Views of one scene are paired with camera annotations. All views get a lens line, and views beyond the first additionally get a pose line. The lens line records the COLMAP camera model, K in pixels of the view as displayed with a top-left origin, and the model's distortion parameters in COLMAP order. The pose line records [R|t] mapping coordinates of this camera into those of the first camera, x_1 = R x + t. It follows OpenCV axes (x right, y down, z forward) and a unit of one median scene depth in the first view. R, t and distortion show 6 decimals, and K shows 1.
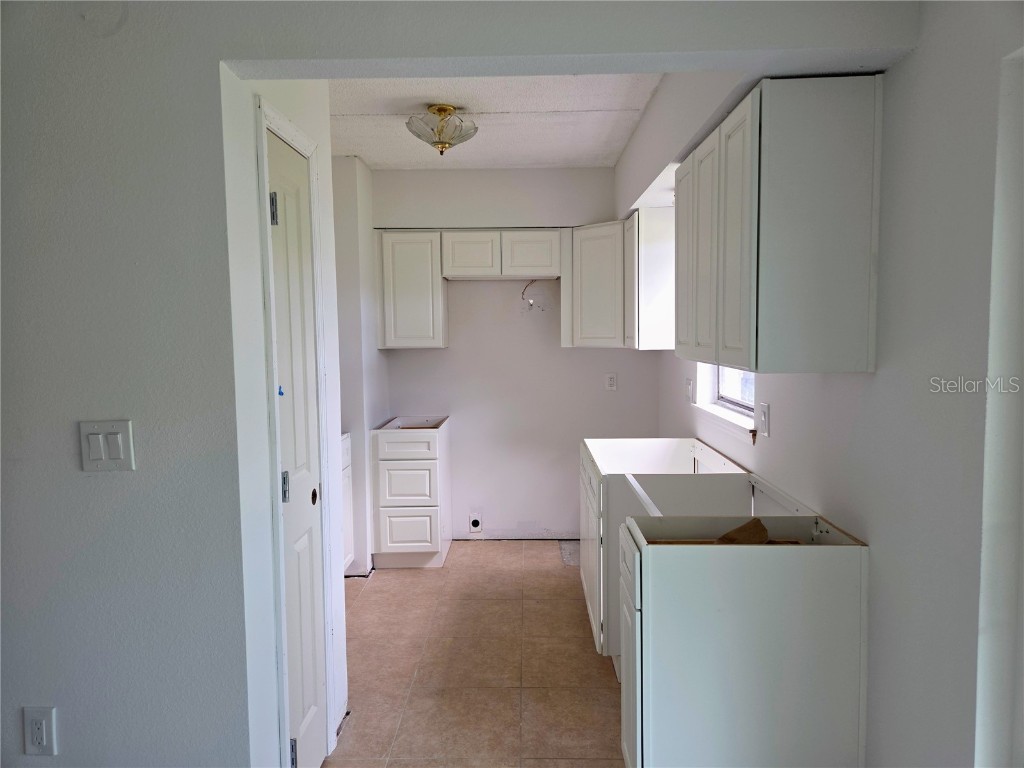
lens RADIAL K [[684.2, 0, 511.4], [0, 684.2, 381.5], [0, 0, 1]] dist [0.076489, -0.065744]
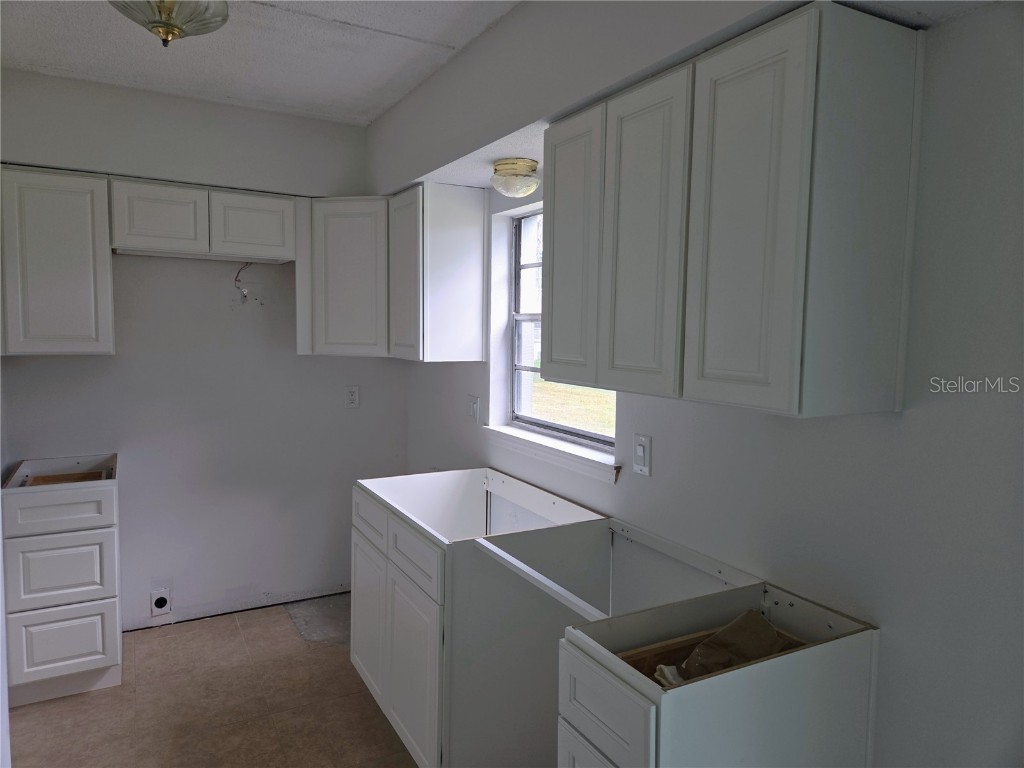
lens RADIAL K [[686.4, 0, 504.0], [0, 686.4, 382.0], [0, 0, 1]] dist [0.074946, -0.065470]
pose [[0.867660, -0.016547, 0.496882, -0.114495], [0.012509, 0.999856, 0.011453, -0.027066], [-0.497000, -0.003722, 0.867743, 0.235022]]
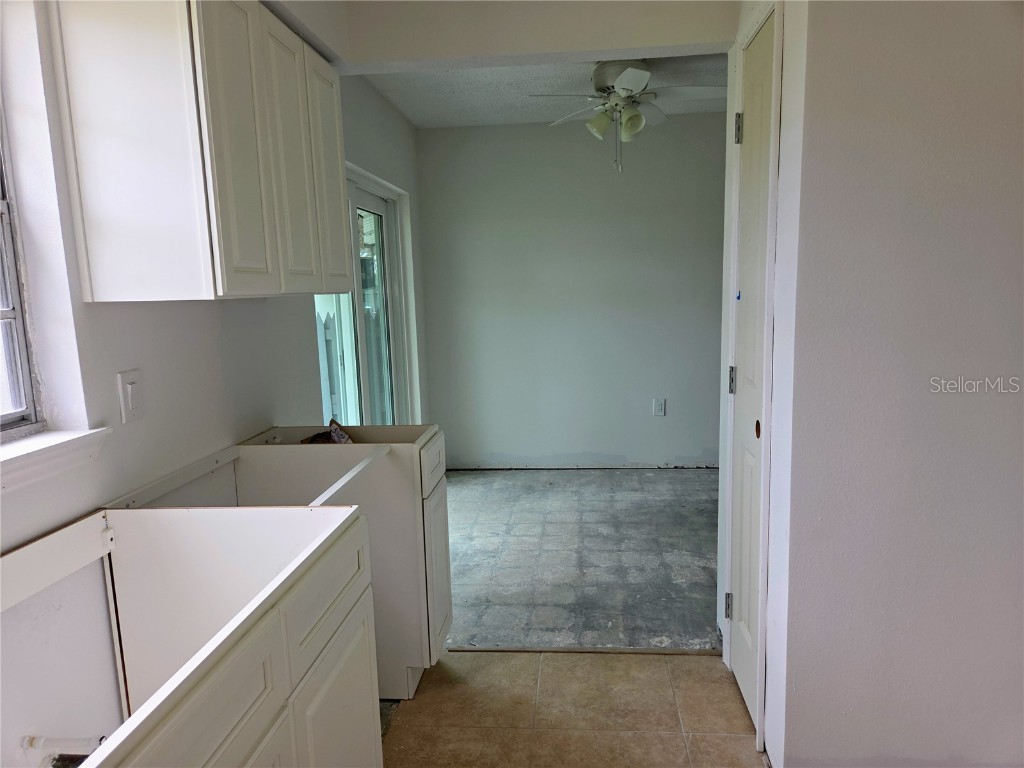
lens RADIAL K [[686.4, 0, 504.0], [0, 686.4, 382.0], [0, 0, 1]] dist [0.074946, -0.065470]
pose [[-0.994884, 0.035114, 0.094729, -0.029130], [0.054638, 0.975706, 0.212162, -0.052022], [-0.084978, 0.216253, -0.972632, 1.034076]]
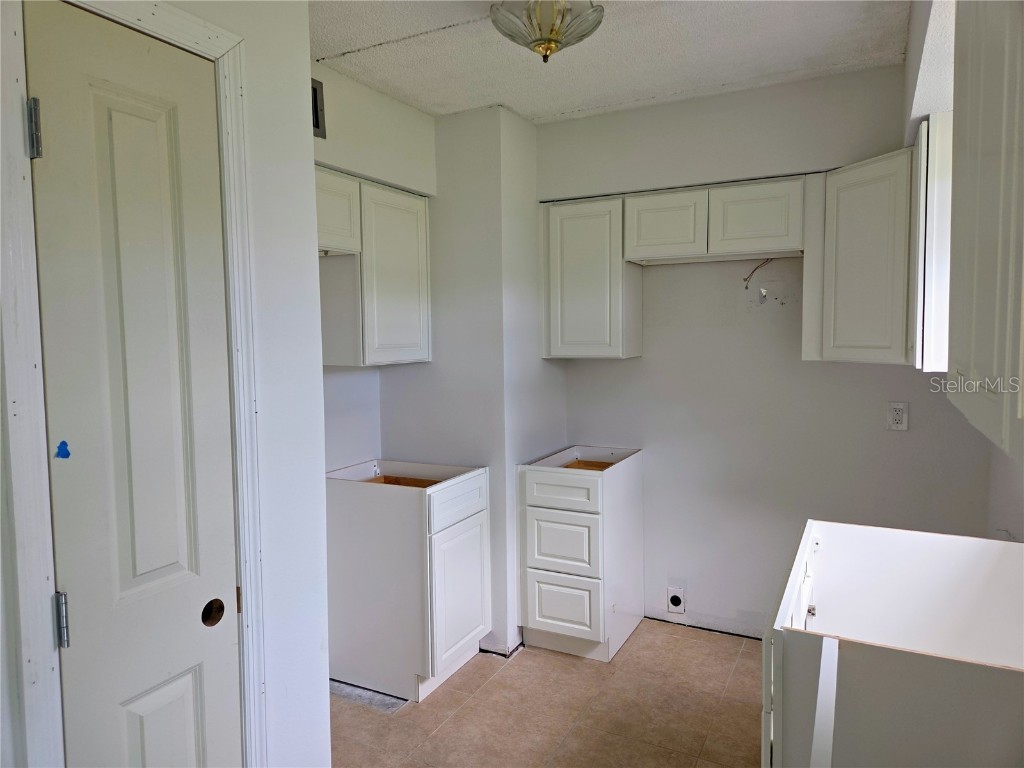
lens RADIAL K [[684.2, 0, 511.4], [0, 684.2, 381.5], [0, 0, 1]] dist [0.076489, -0.065744]
pose [[0.898161, 0.032509, -0.438464, 0.120155], [-0.031889, 0.999453, 0.008780, -0.028760], [0.438510, 0.006096, 0.898706, 0.309956]]
